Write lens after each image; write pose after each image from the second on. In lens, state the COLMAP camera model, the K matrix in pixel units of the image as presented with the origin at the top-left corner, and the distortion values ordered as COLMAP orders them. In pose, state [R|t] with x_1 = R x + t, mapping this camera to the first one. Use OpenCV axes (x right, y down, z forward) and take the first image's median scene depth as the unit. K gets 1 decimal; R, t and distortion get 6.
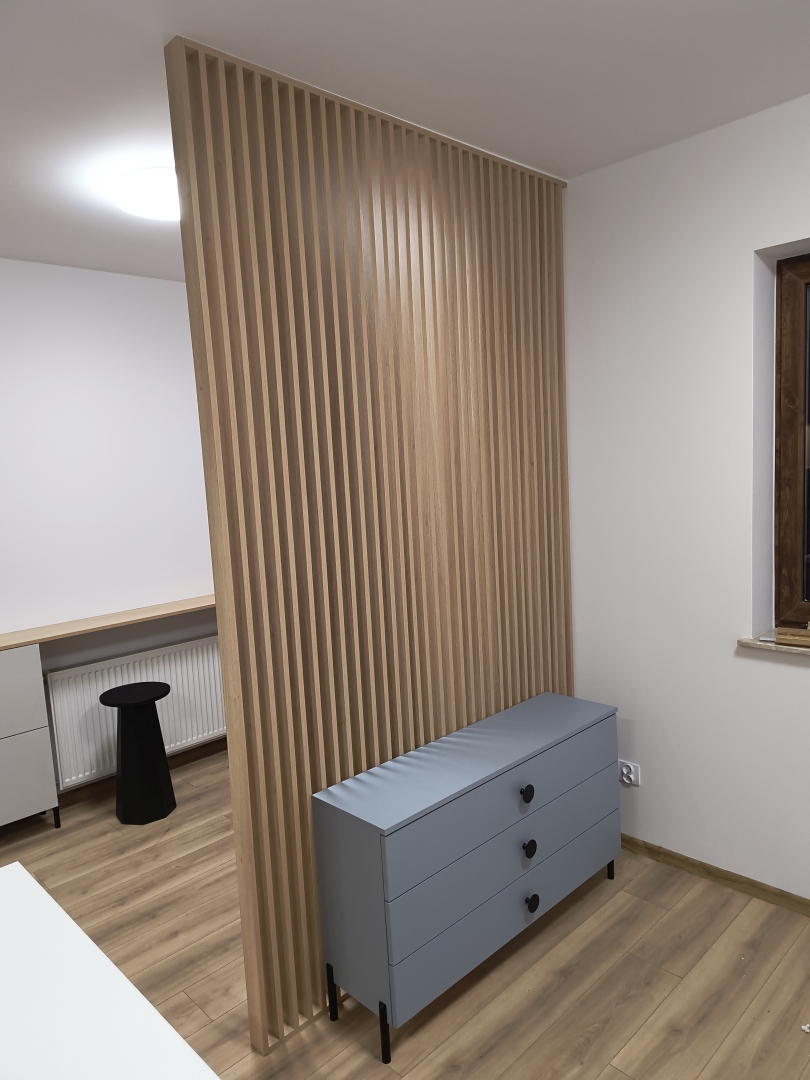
lens RADIAL K [[735.3, 0, 409.2], [0, 735.3, 548.8], [0, 0, 1]] dist [0.029579, -0.021923]
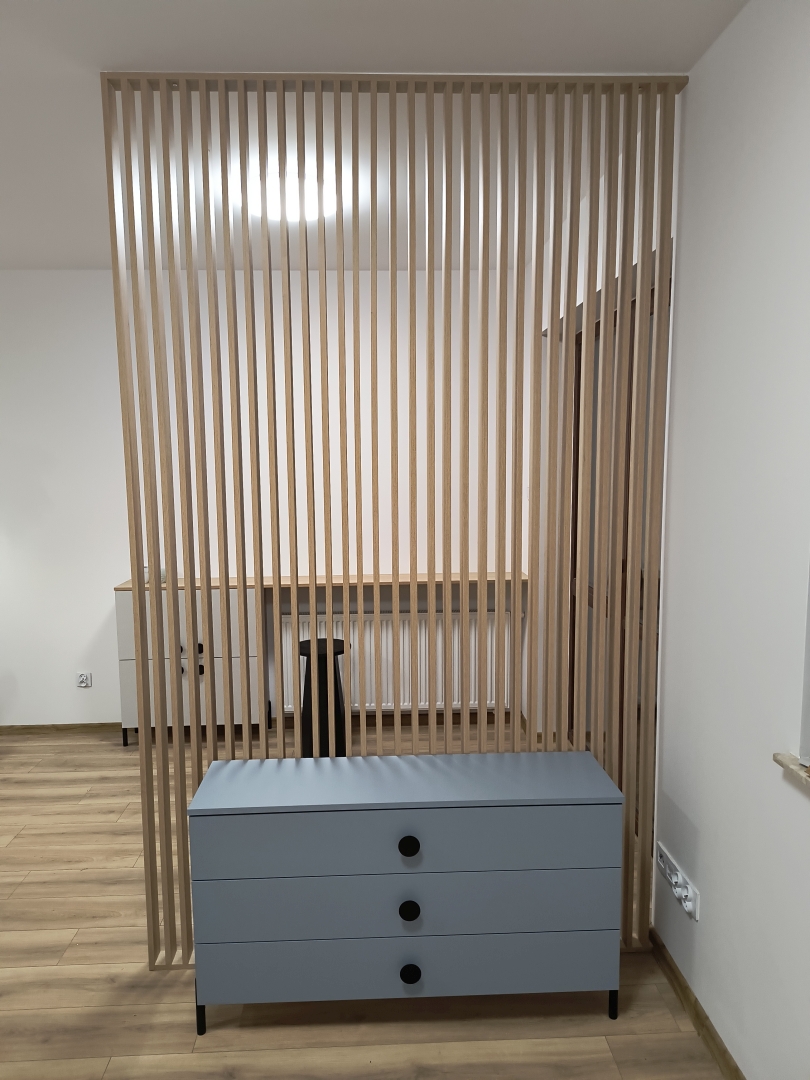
lens RADIAL K [[735.3, 0, 402.7], [0, 735.3, 546.4], [0, 0, 1]] dist [0.029579, -0.021923]
pose [[0.737377, 0.117910, -0.665110, 0.669252], [-0.103294, 0.992749, 0.061476, -0.061207], [0.667537, 0.023372, 0.744210, 0.346927]]
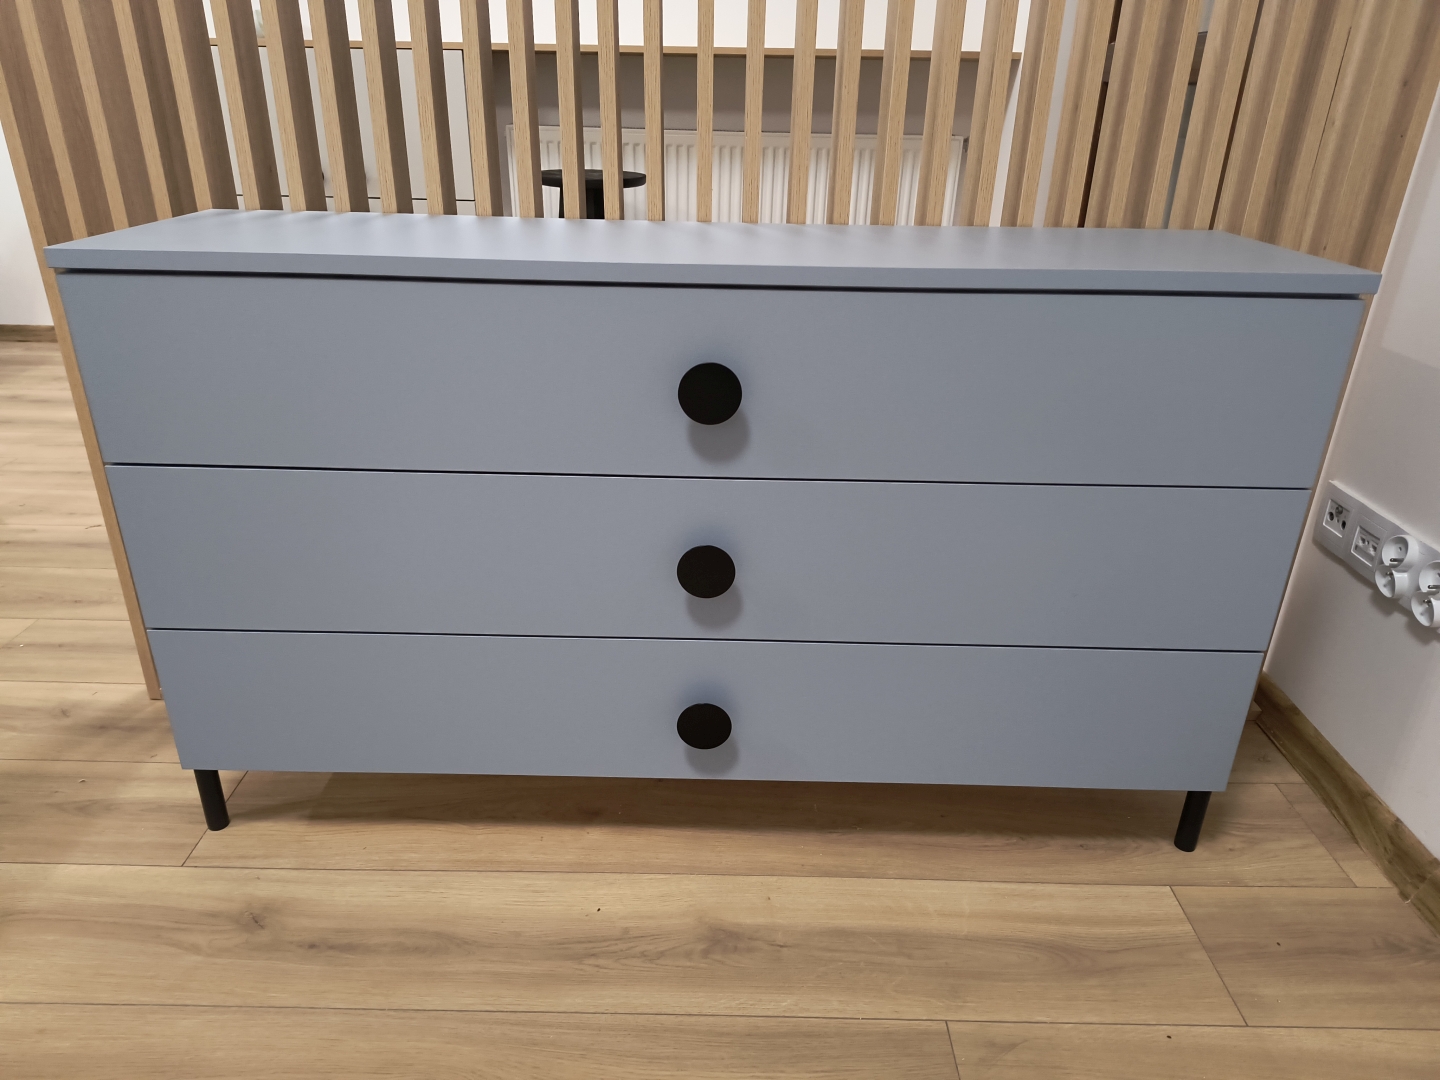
lens RADIAL K [[980.4, 0, 730.7], [0, 980.4, 552.9], [0, 0, 1]] dist [0.029579, -0.021923]
pose [[0.706296, 0.353842, -0.613141, 0.419673], [-0.138691, 0.918500, 0.370301, 0.240449], [0.694198, -0.176504, 0.697807, 0.711368]]
